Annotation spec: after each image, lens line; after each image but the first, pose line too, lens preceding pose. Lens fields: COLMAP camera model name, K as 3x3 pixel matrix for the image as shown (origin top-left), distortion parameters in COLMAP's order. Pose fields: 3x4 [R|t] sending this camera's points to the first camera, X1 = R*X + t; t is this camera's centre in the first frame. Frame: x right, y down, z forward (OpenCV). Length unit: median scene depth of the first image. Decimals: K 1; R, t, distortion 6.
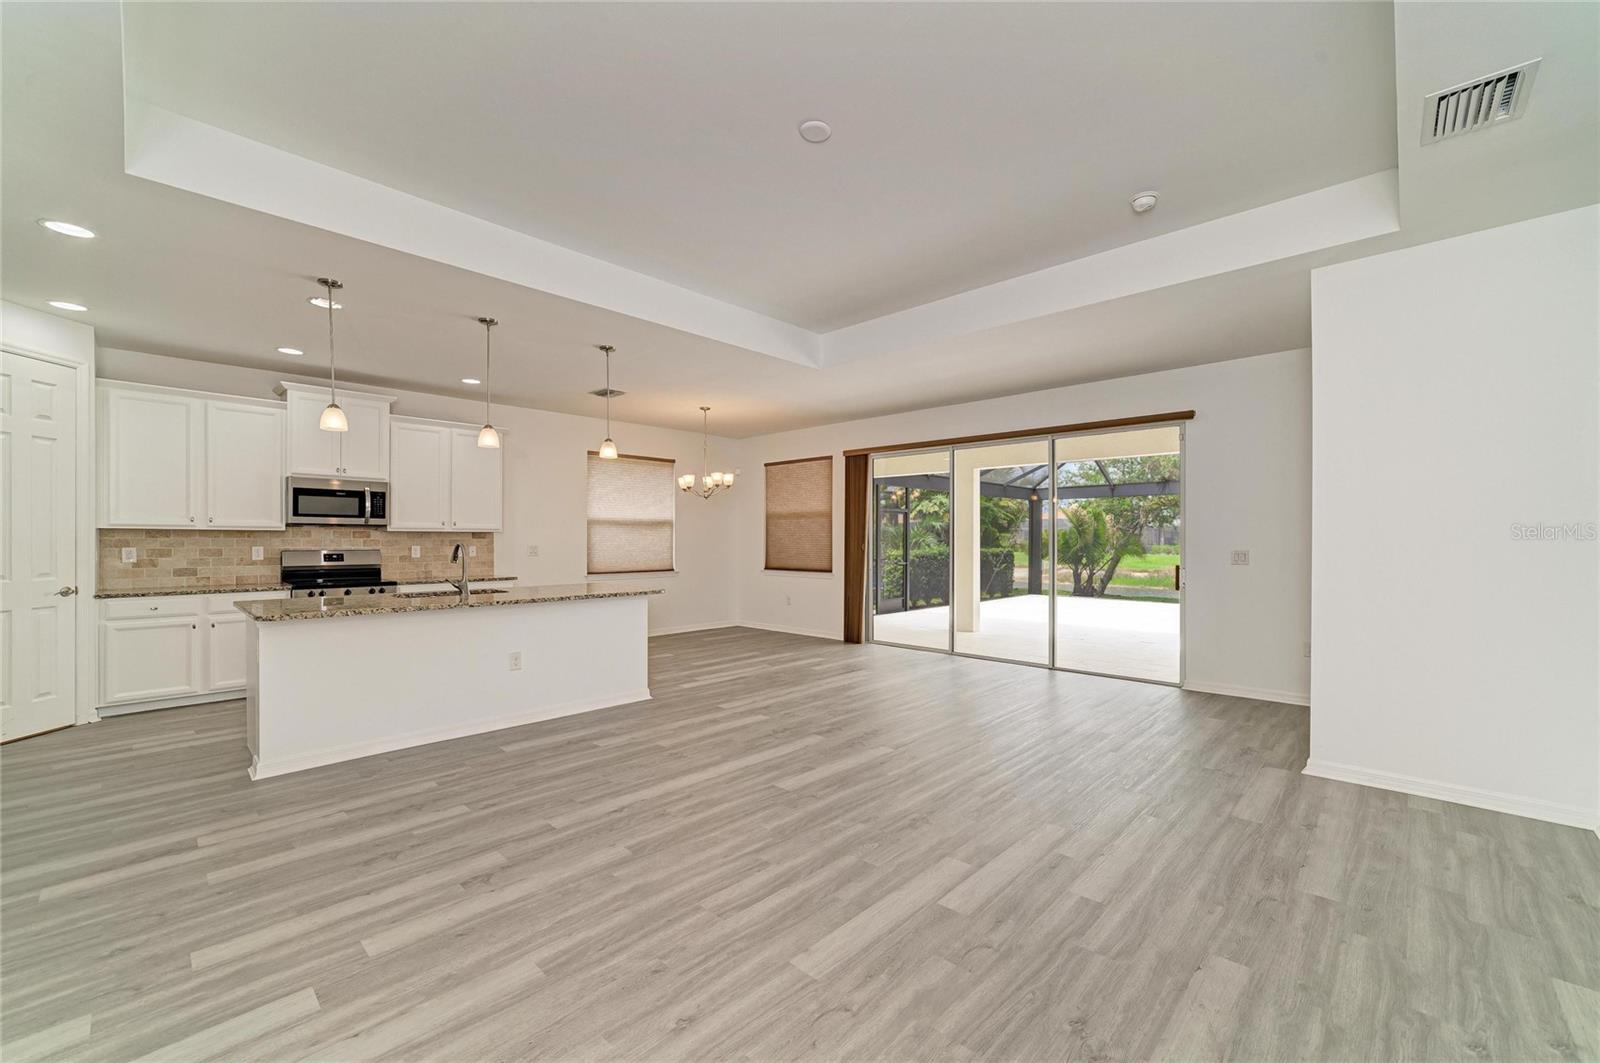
lens RADIAL K [[642.5, 0, 804.1], [0, 642.5, 538.7], [0, 0, 1]] dist [-0.011896, 0.005011]
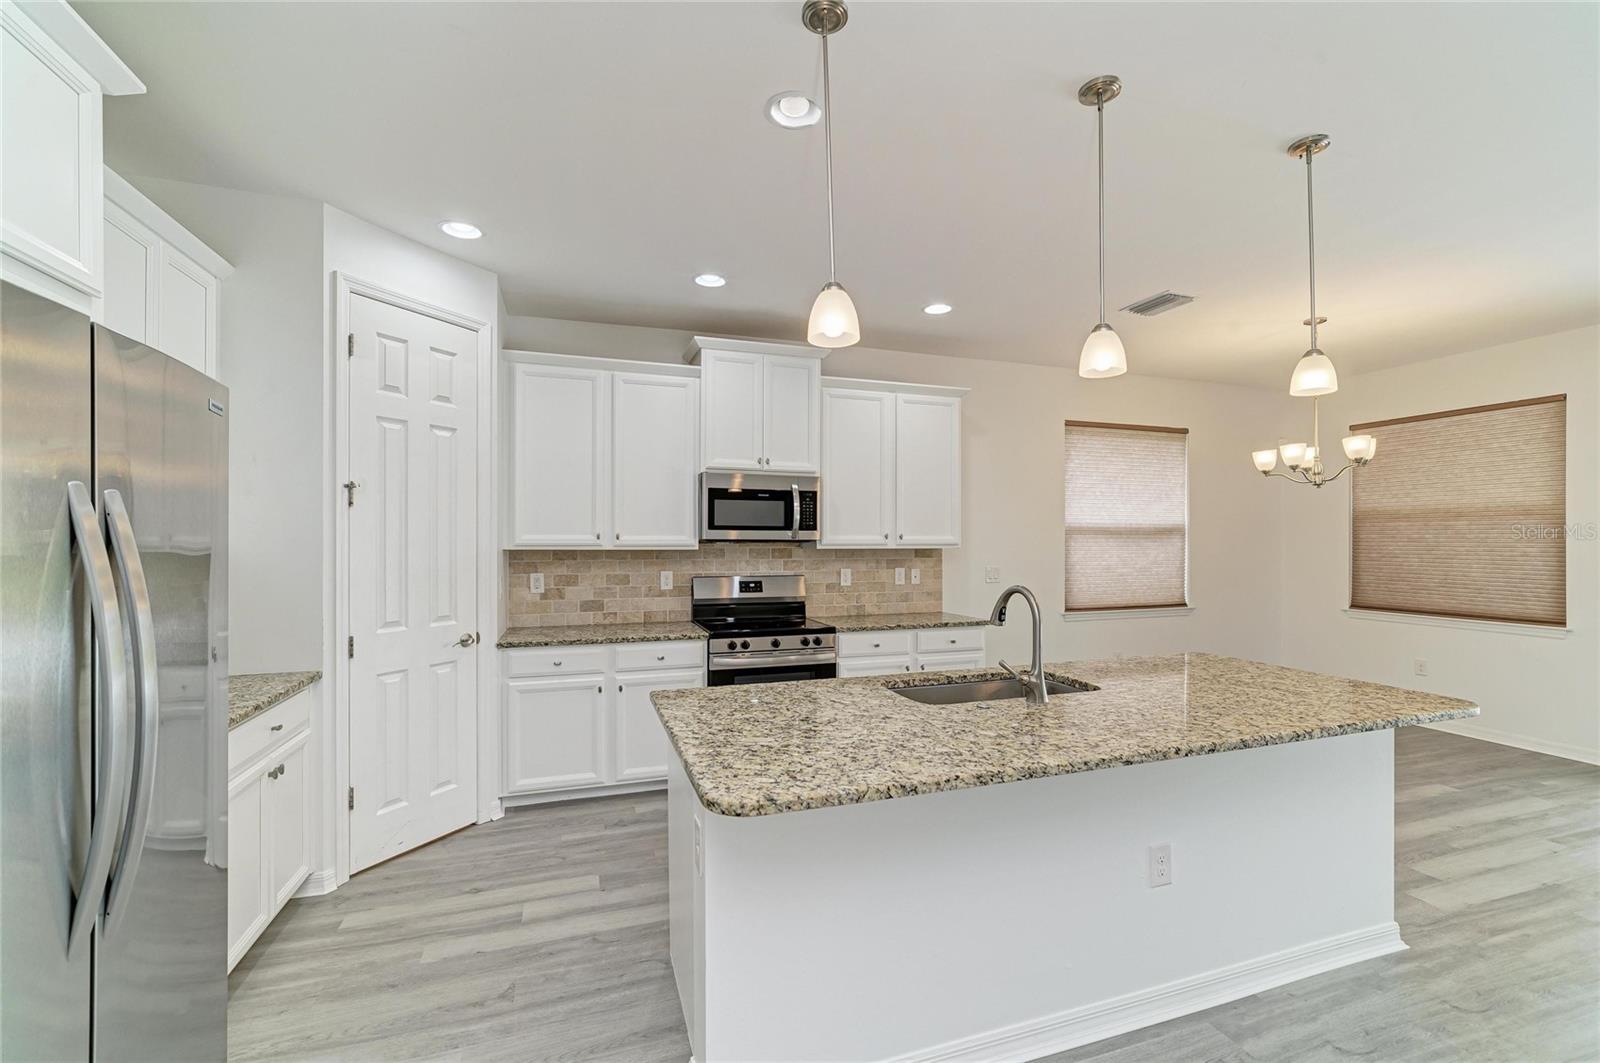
lens RADIAL K [[682.9, 0, 804.0], [0, 682.9, 540.1], [0, 0, 1]] dist [-0.013449, 0.006590]
pose [[0.886920, -0.001908, -0.461920, -0.387180], [0.001536, 0.999998, -0.001180, -0.024242], [0.461921, 0.000337, 0.886921, 0.413519]]
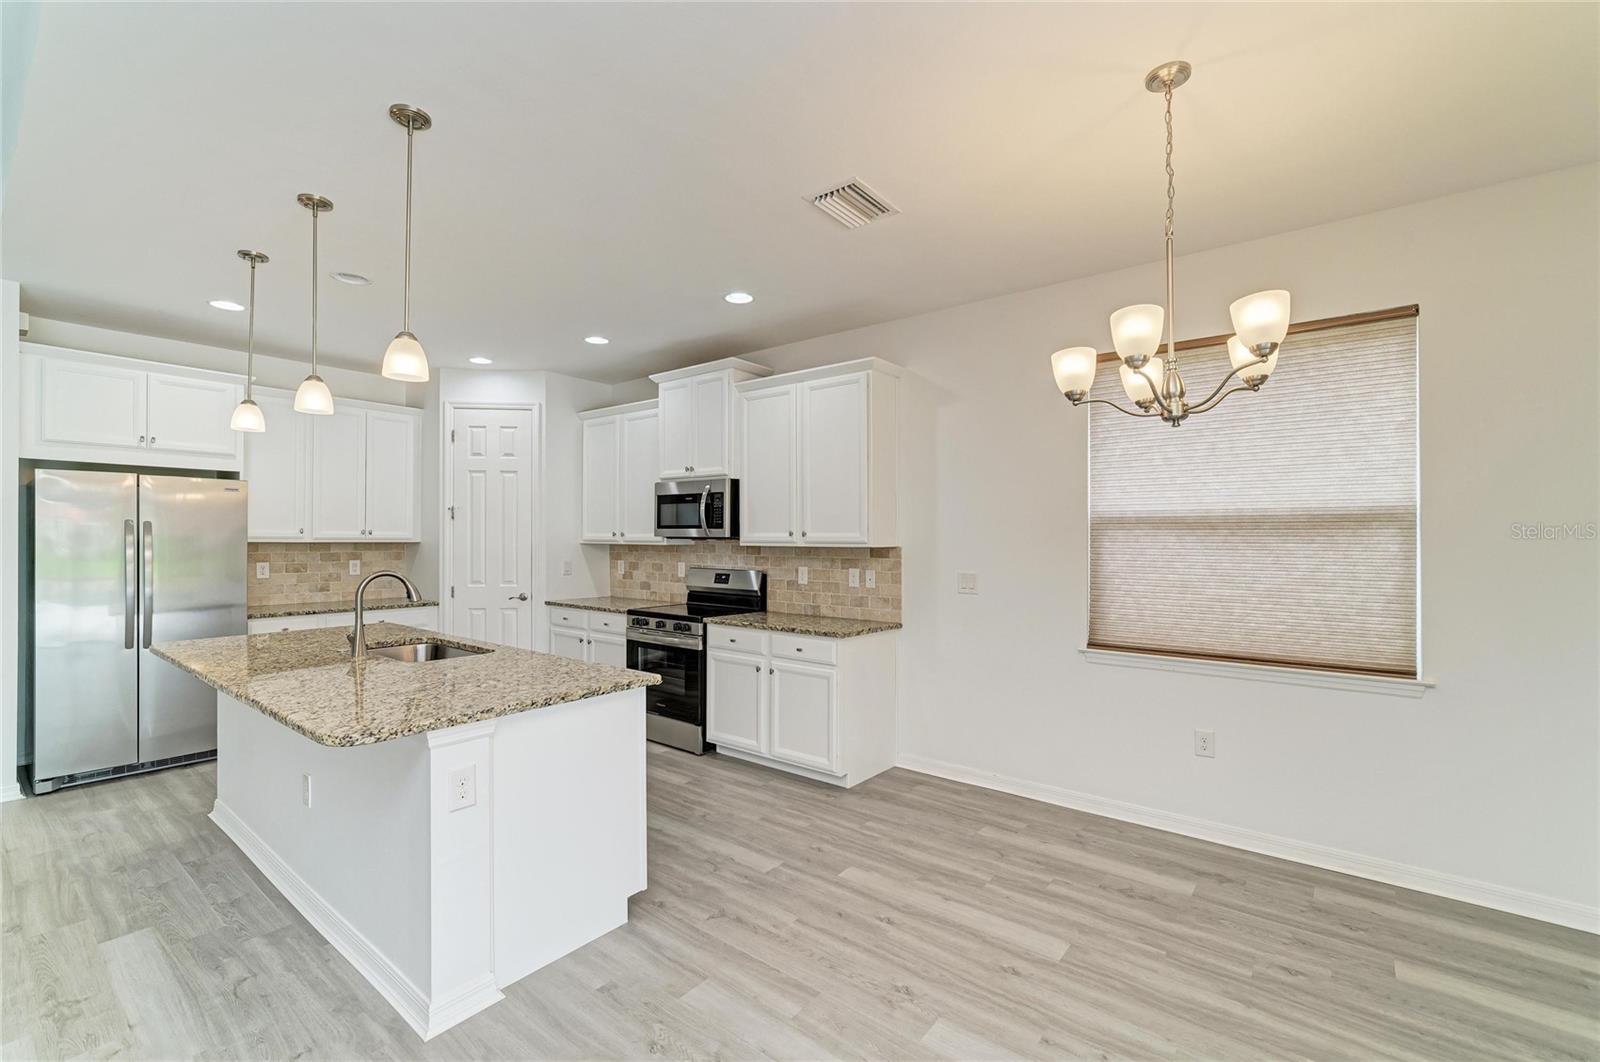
lens RADIAL K [[682.9, 0, 794.1], [0, 682.9, 541.6], [0, 0, 1]] dist [-0.013449, 0.006590]
pose [[0.086672, 0.002974, -0.996232, 0.143461], [-0.003094, 0.999992, 0.002716, -0.022256], [0.996232, 0.002846, 0.086680, 1.170827]]
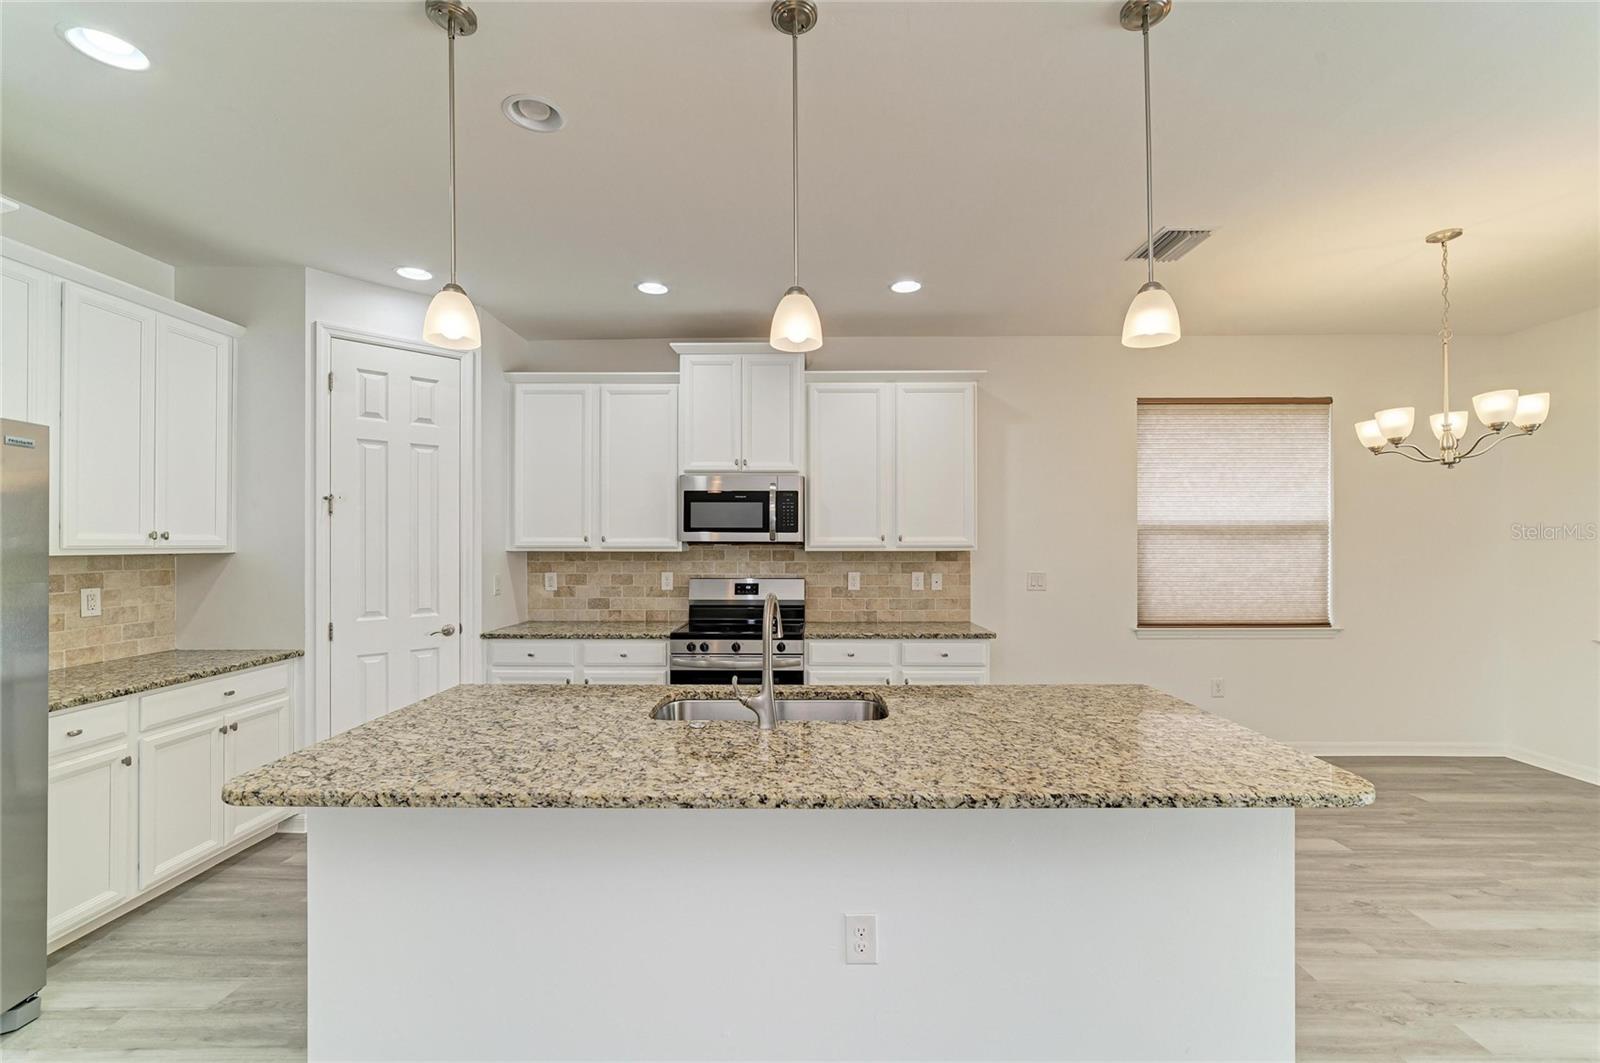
lens RADIAL K [[682.9, 0, 802.5], [0, 682.9, 539.5], [0, 0, 1]] dist [-0.013449, 0.006590]
pose [[0.680242, -0.005412, -0.732967, -0.167631], [0.002863, 0.999985, -0.004727, -0.024262], [0.732982, 0.001117, 0.680247, 0.617550]]
